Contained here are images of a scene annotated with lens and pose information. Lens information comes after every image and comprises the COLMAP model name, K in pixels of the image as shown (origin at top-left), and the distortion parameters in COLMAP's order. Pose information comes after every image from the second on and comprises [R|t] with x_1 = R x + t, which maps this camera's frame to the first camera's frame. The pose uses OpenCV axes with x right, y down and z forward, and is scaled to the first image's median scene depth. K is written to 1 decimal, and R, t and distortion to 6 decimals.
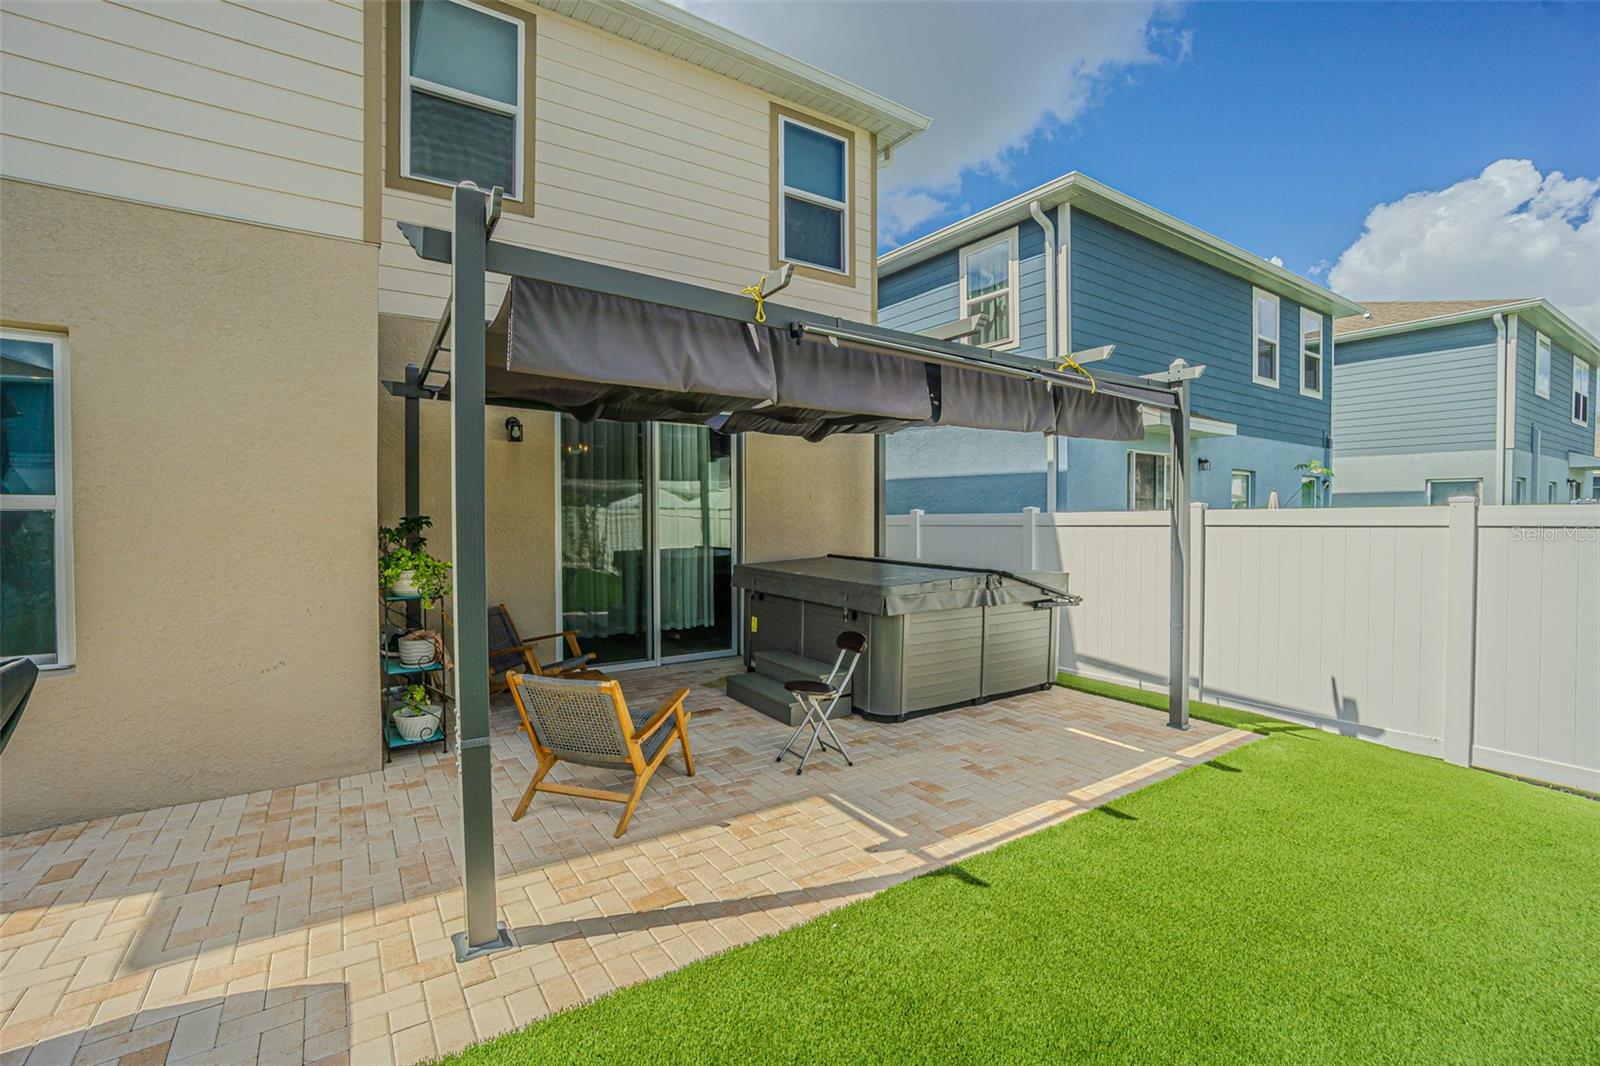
lens RADIAL K [[697.6, 0, 787.6], [0, 697.6, 518.3], [0, 0, 1]] dist [-0.010636, 0.001103]
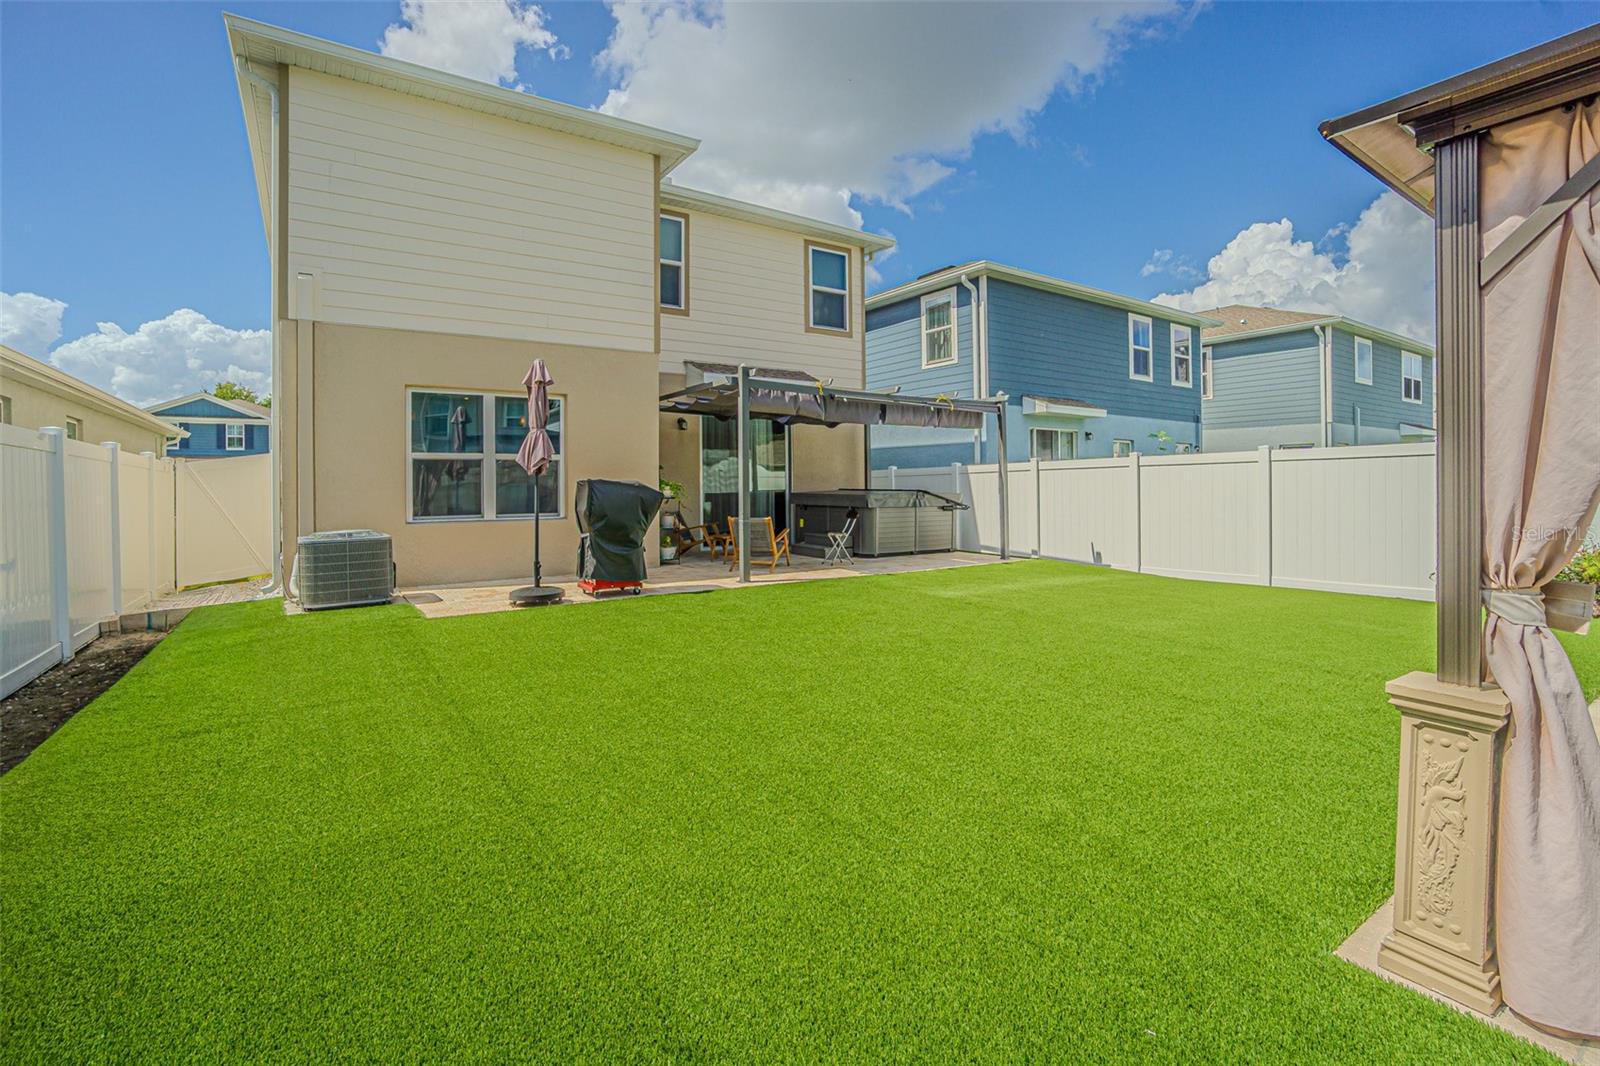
lens RADIAL K [[697.6, 0, 755.7], [0, 697.6, 476.6], [0, 0, 1]] dist [-0.010636, 0.001103]
pose [[0.999076, -0.007103, -0.042387, -0.061133], [0.006268, 0.999784, -0.019801, 0.040616], [0.042518, 0.019517, 0.998905, -0.622738]]
